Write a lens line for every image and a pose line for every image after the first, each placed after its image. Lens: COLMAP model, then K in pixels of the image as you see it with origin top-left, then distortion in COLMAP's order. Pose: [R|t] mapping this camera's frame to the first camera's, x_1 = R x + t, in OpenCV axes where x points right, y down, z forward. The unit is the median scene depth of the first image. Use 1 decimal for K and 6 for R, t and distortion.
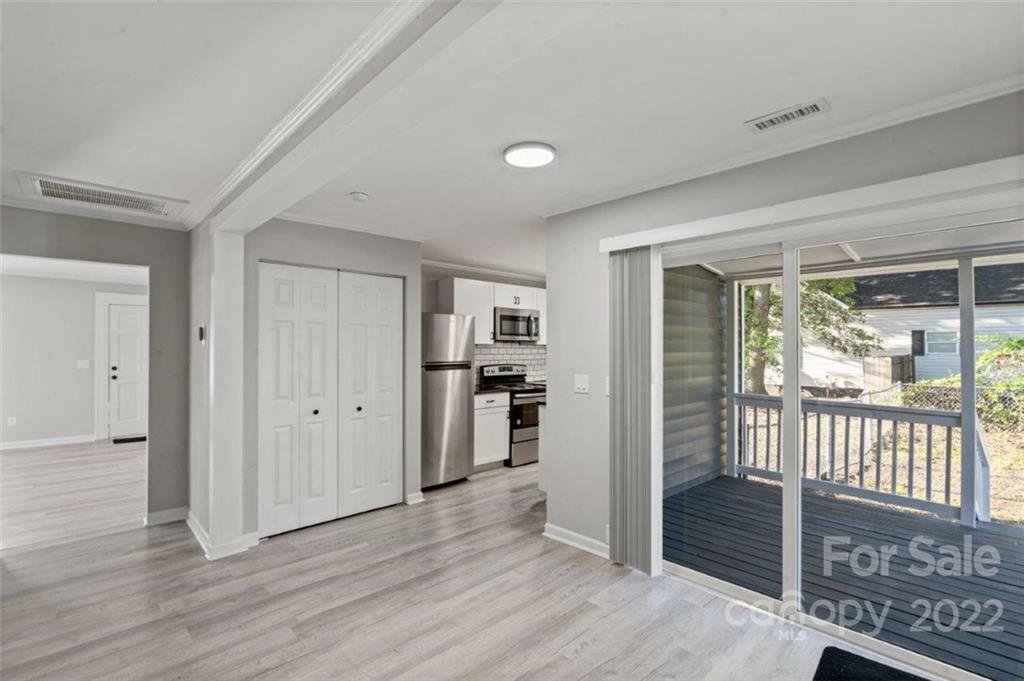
lens RADIAL K [[472.8, 0, 508.8], [0, 472.8, 344.3], [0, 0, 1]] dist [-0.000326, 0.000364]
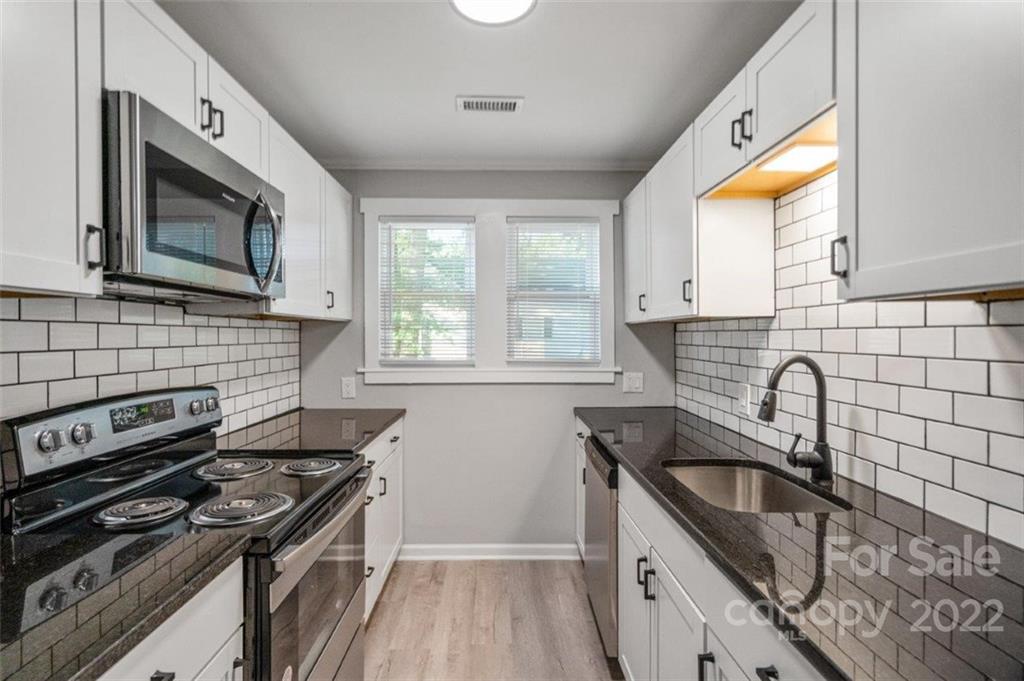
lens RADIAL K [[472.8, 0, 505.2], [0, 472.8, 338.9], [0, 0, 1]] dist [-0.000326, 0.000364]
pose [[0.672202, -0.009015, 0.740313, -0.064967], [-0.004656, 0.999855, 0.016403, 0.012976], [-0.740353, -0.014473, 0.672062, 0.798639]]
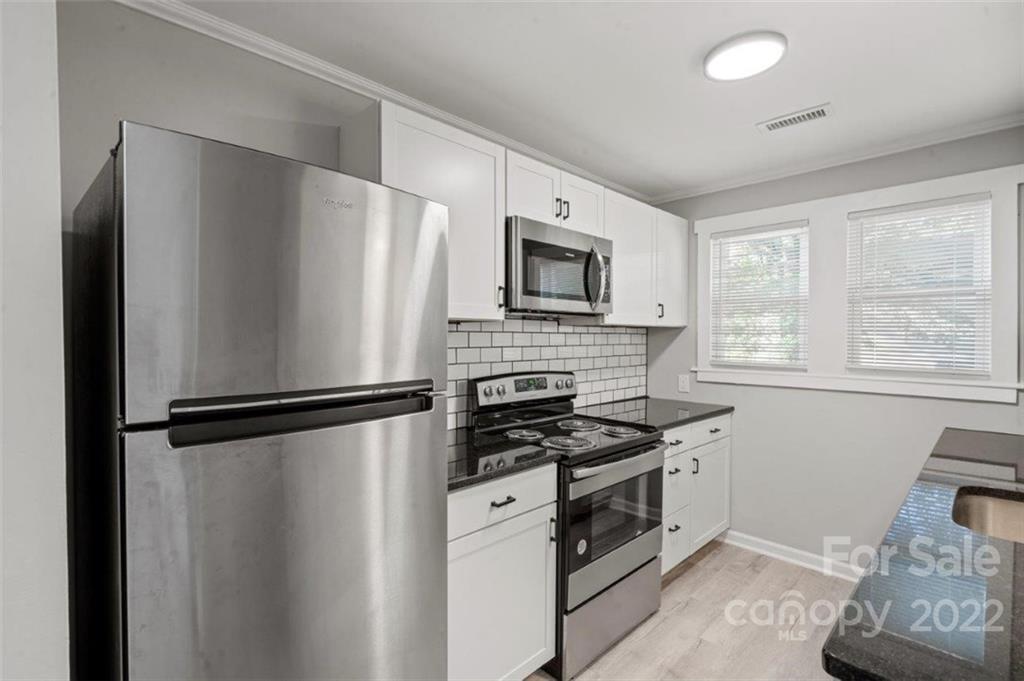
lens RADIAL K [[472.8, 0, 505.1], [0, 472.8, 342.1], [0, 0, 1]] dist [-0.000326, 0.000364]
pose [[0.999788, -0.000425, 0.020595, -0.041010], [-0.000026, 0.999761, 0.021885, 0.008873], [-0.020599, -0.021880, 0.999548, 0.667487]]
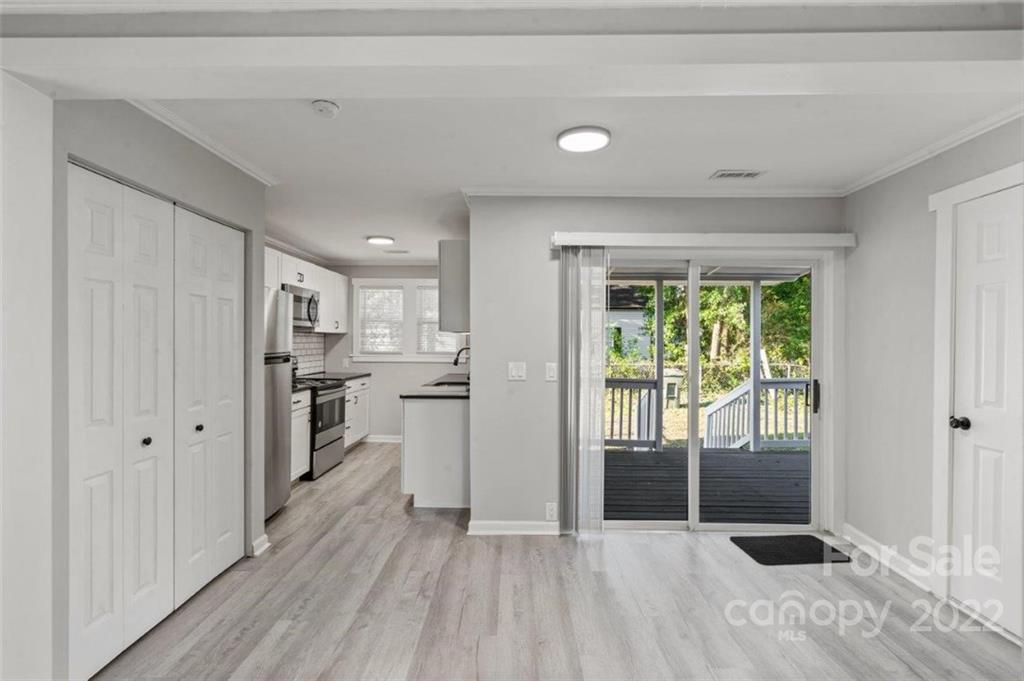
lens RADIAL K [[472.8, 0, 511.4], [0, 472.8, 342.6], [0, 0, 1]] dist [-0.000326, 0.000364]
pose [[0.696853, -0.000514, 0.717214, -0.341535], [-0.012555, 0.999838, 0.012914, 0.005479], [-0.717104, -0.018004, 0.696733, 0.183407]]
